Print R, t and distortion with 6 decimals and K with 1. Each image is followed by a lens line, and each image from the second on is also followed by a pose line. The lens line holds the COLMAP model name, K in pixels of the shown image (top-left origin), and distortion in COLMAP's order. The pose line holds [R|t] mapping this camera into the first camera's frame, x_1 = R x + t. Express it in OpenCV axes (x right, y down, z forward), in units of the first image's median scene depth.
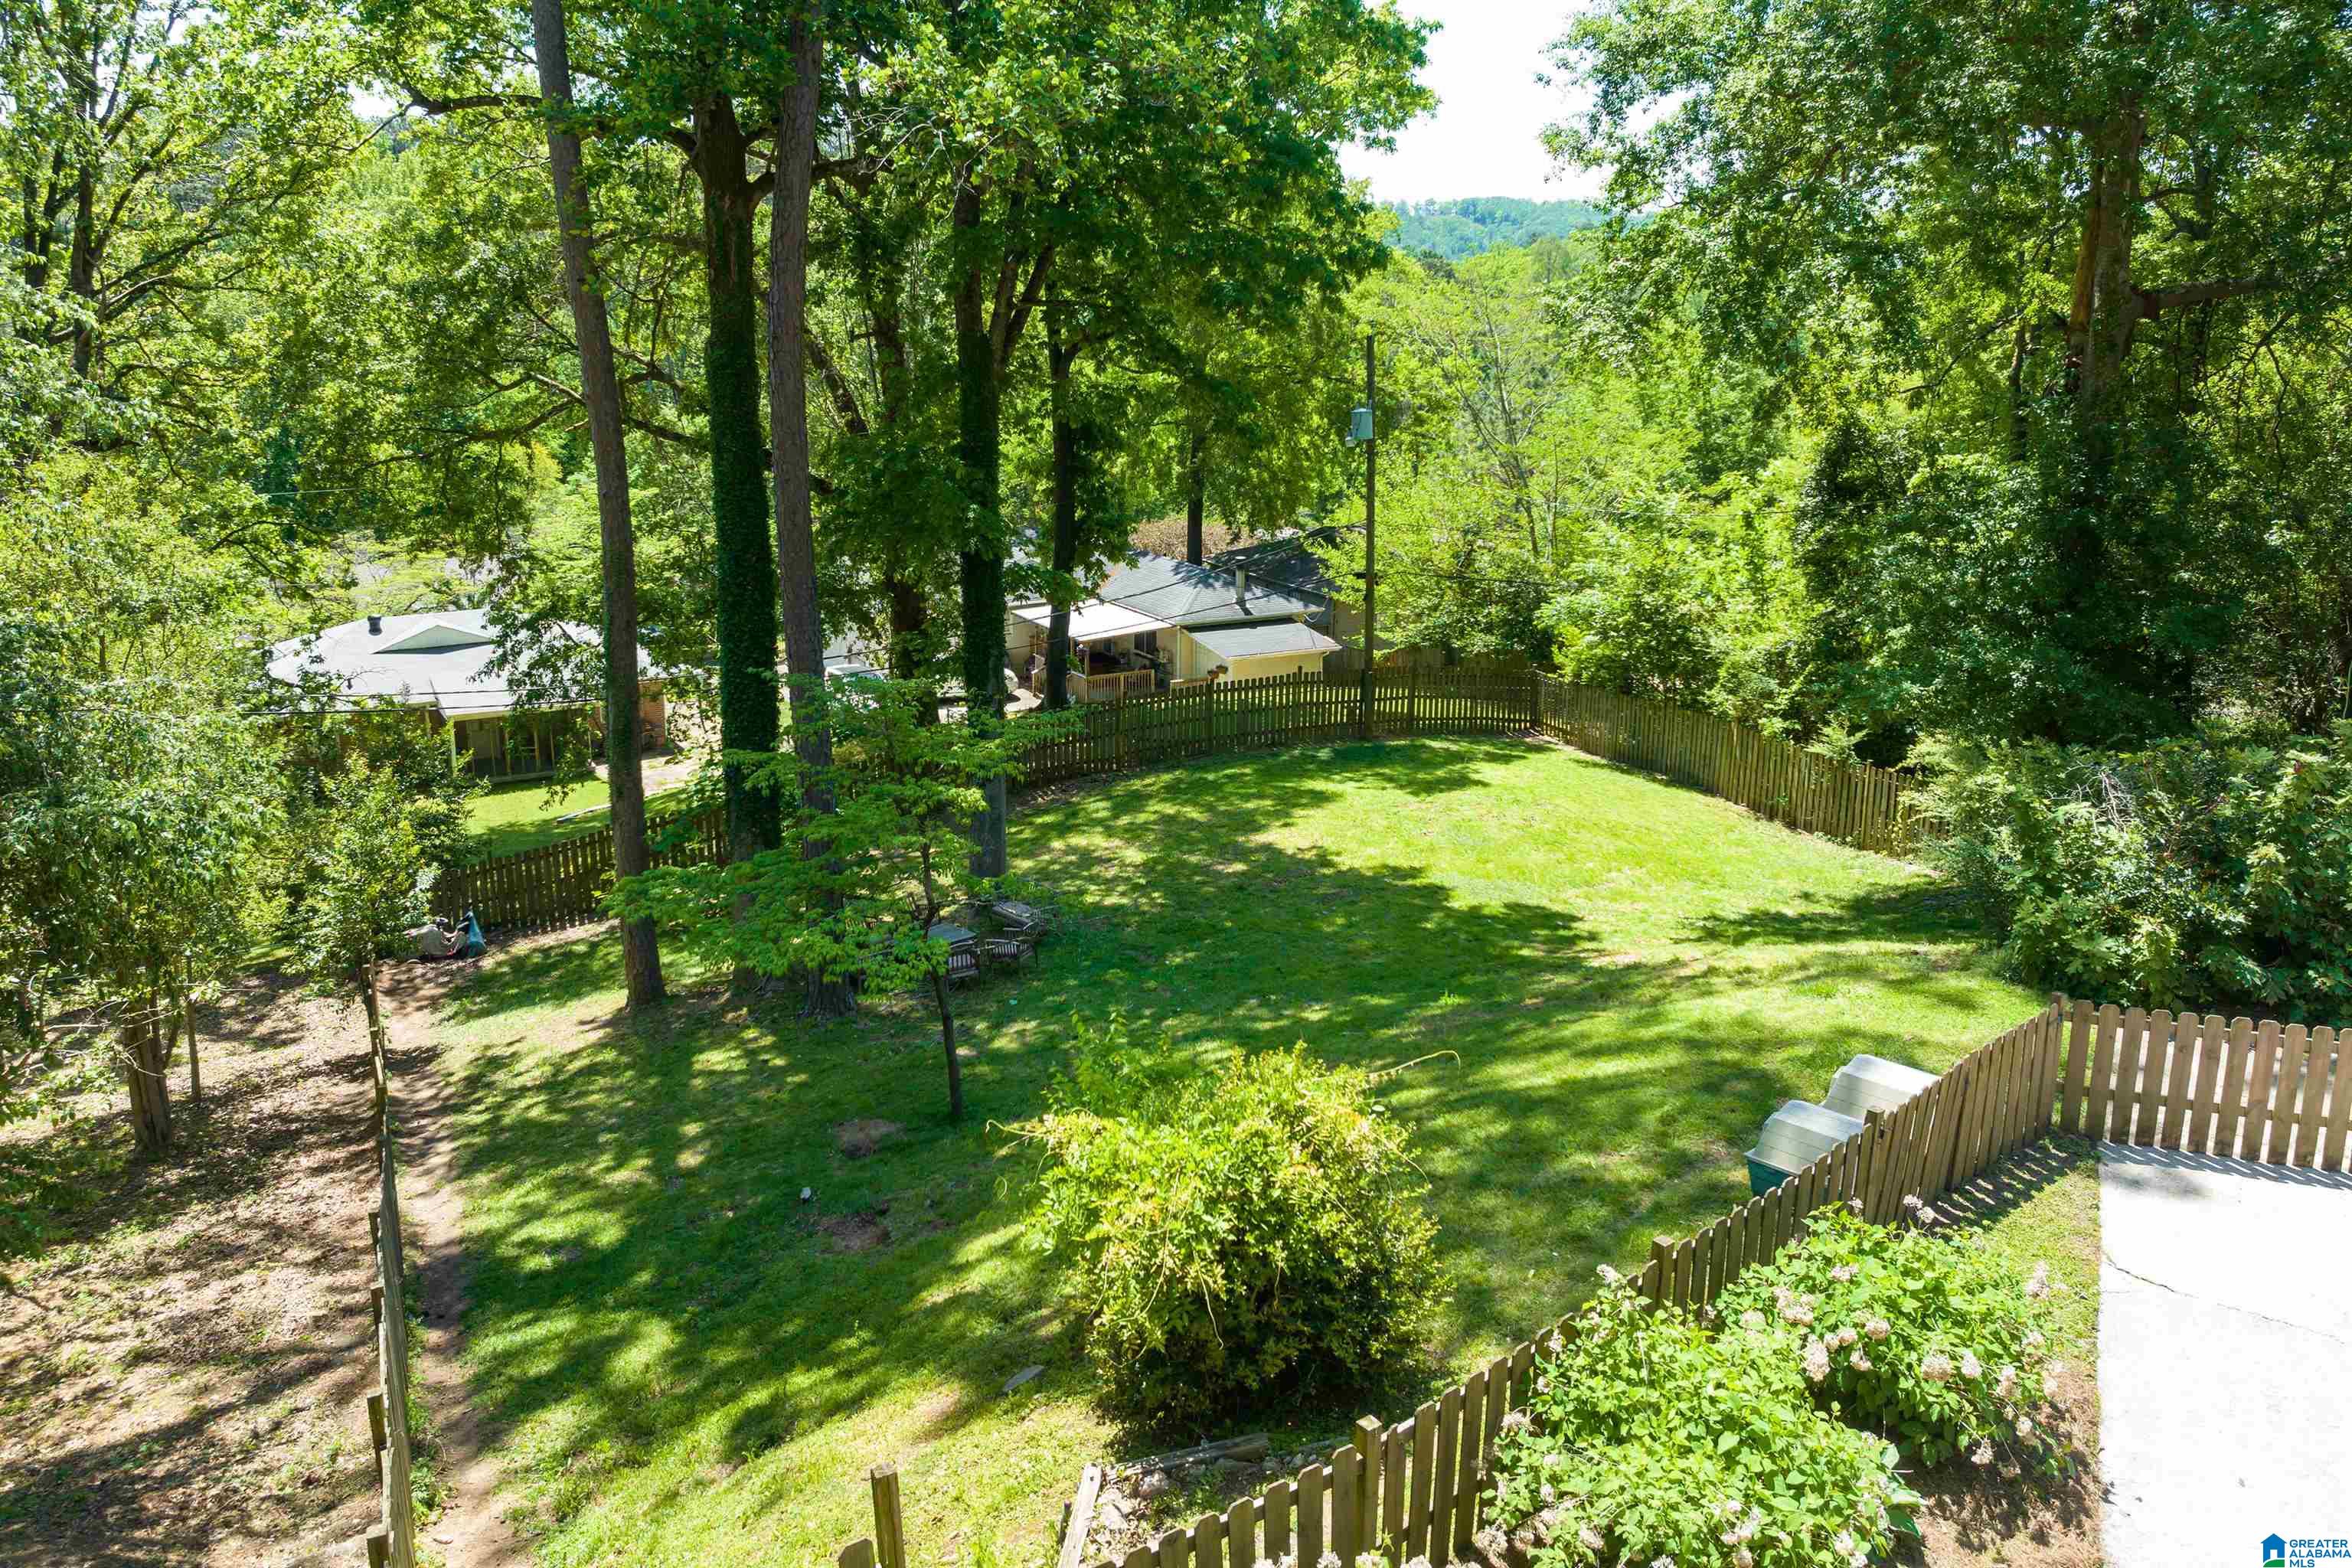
lens RADIAL K [[1667.6, 0, 1176.0], [0, 1667.6, 784.0], [0, 0, 1]] dist [-0.028172, -0.001450]
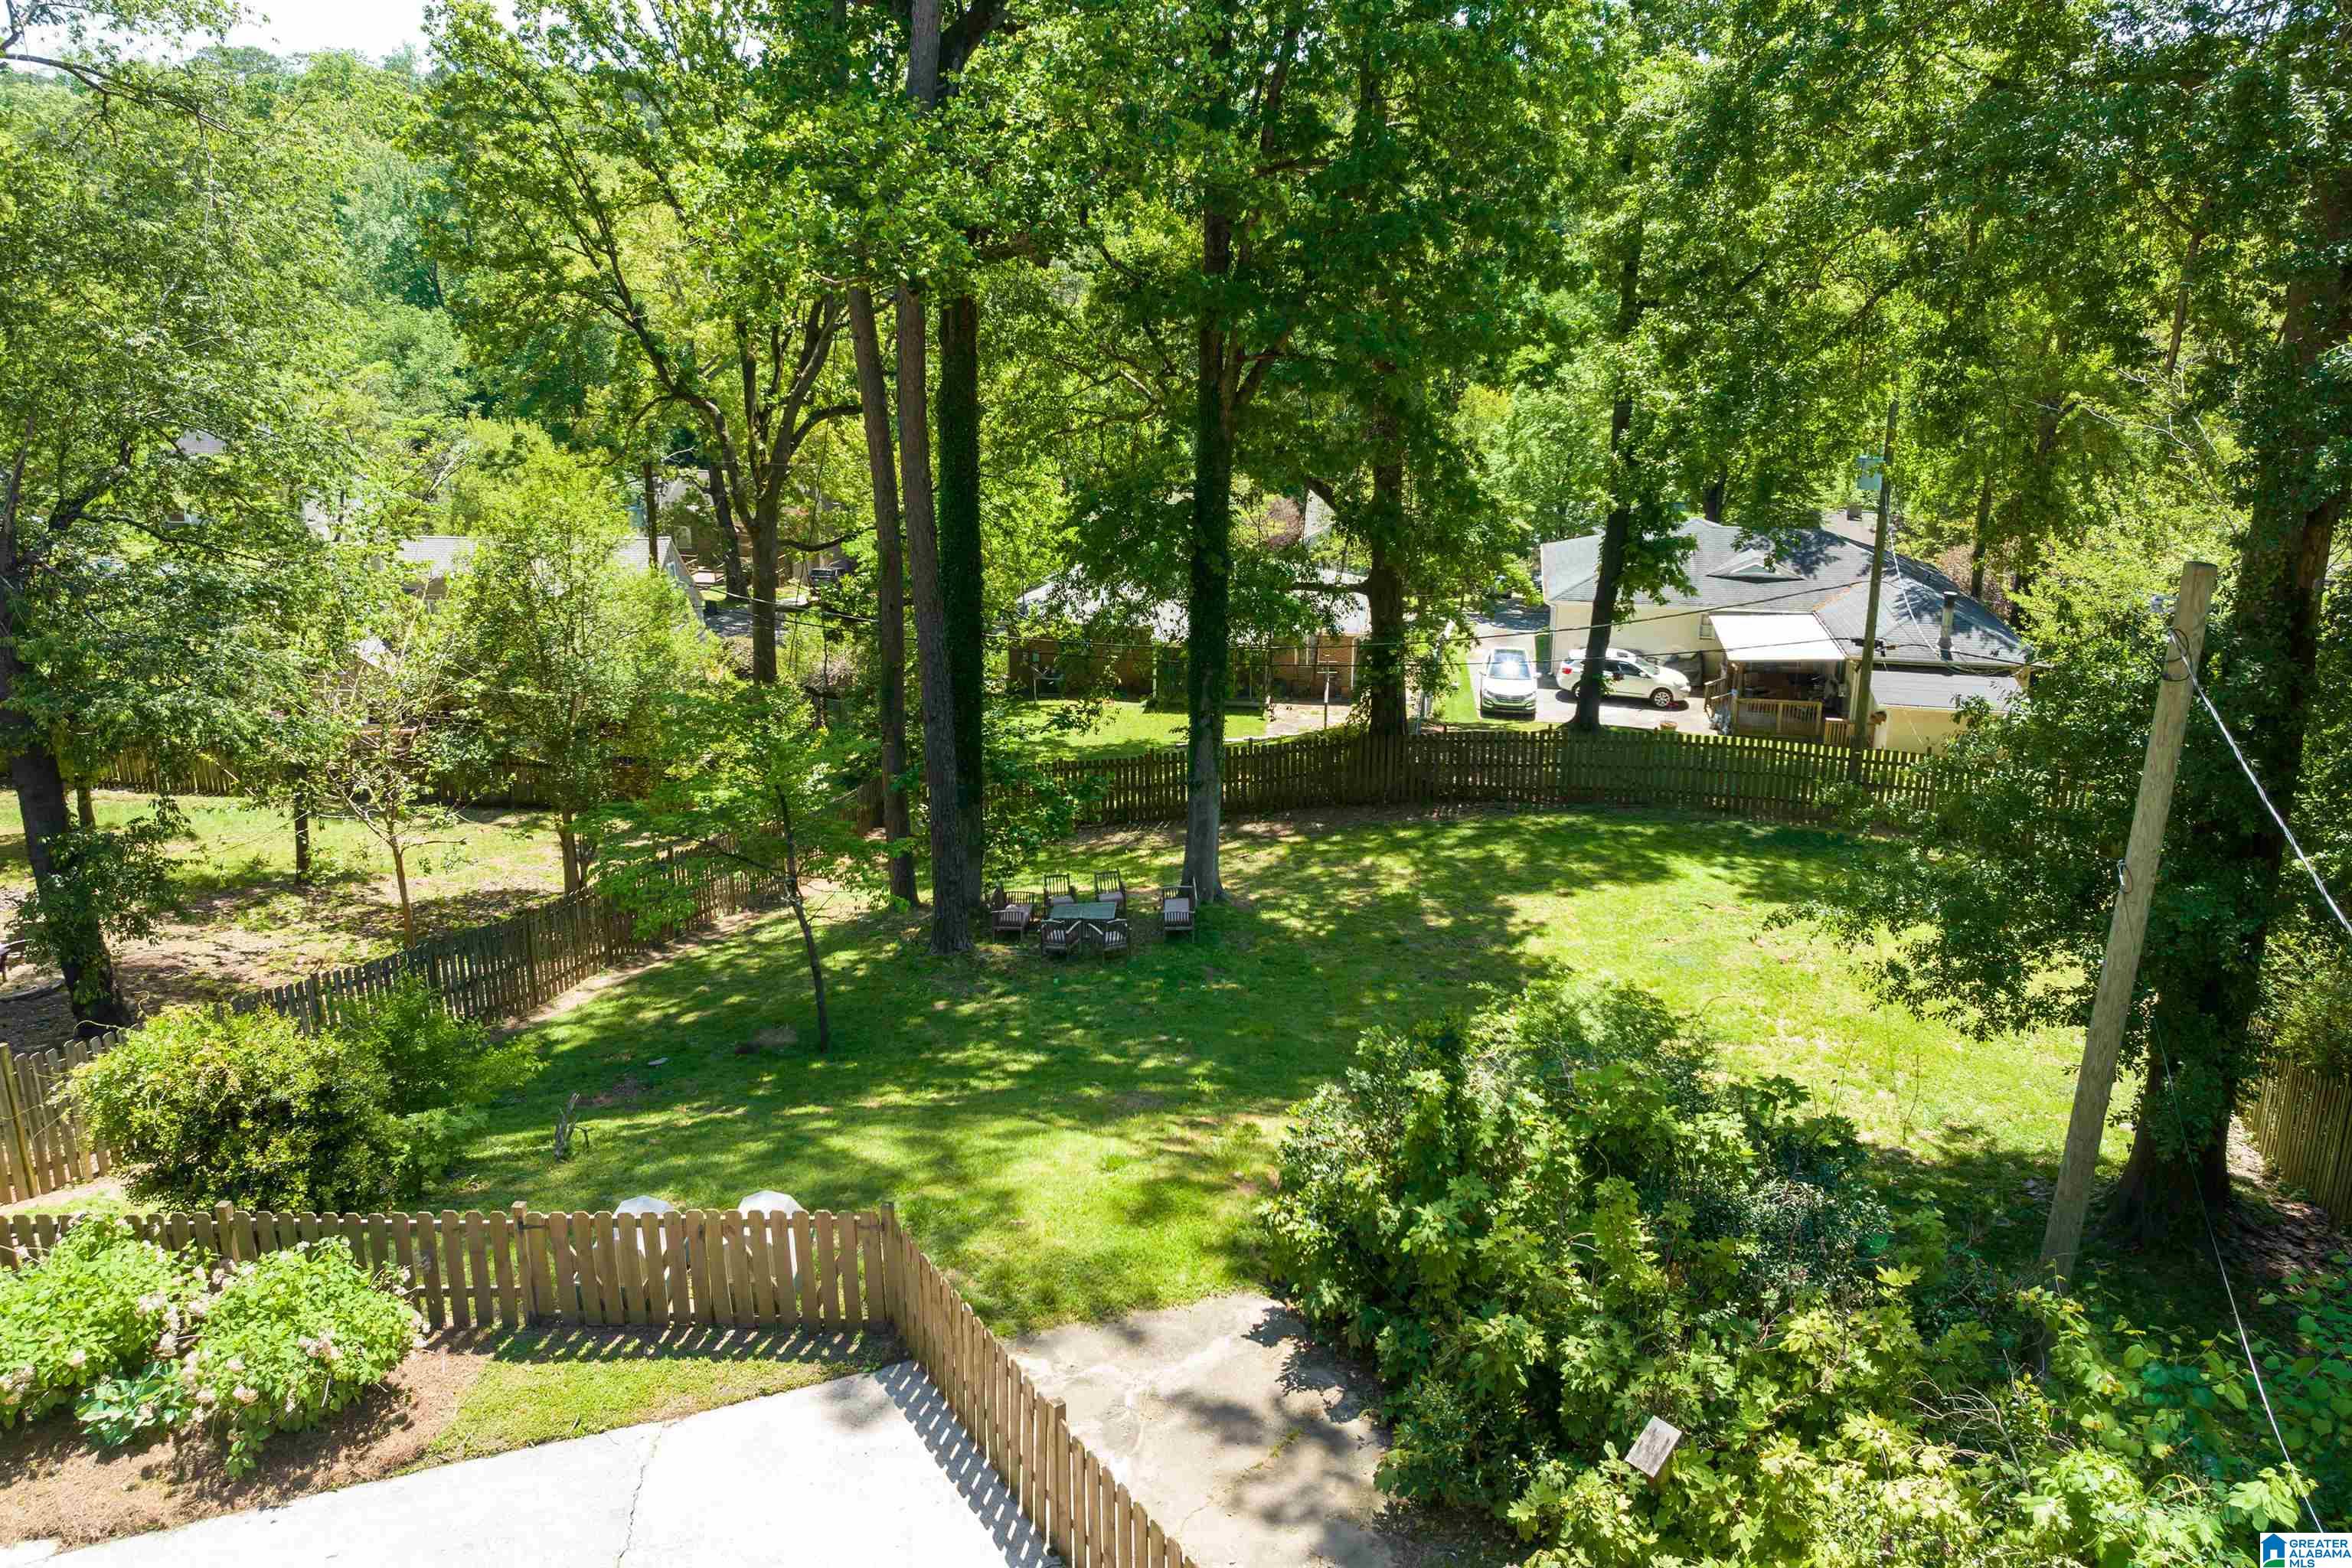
lens RADIAL K [[1667.6, 0, 1176.0], [0, 1667.6, 784.0], [0, 0, 1]] dist [-0.028172, -0.001450]
pose [[0.754605, 0.198789, -0.625343, 0.554914], [-0.168629, 0.979749, 0.107965, -0.118414], [0.634142, 0.023980, 0.772845, 0.135651]]
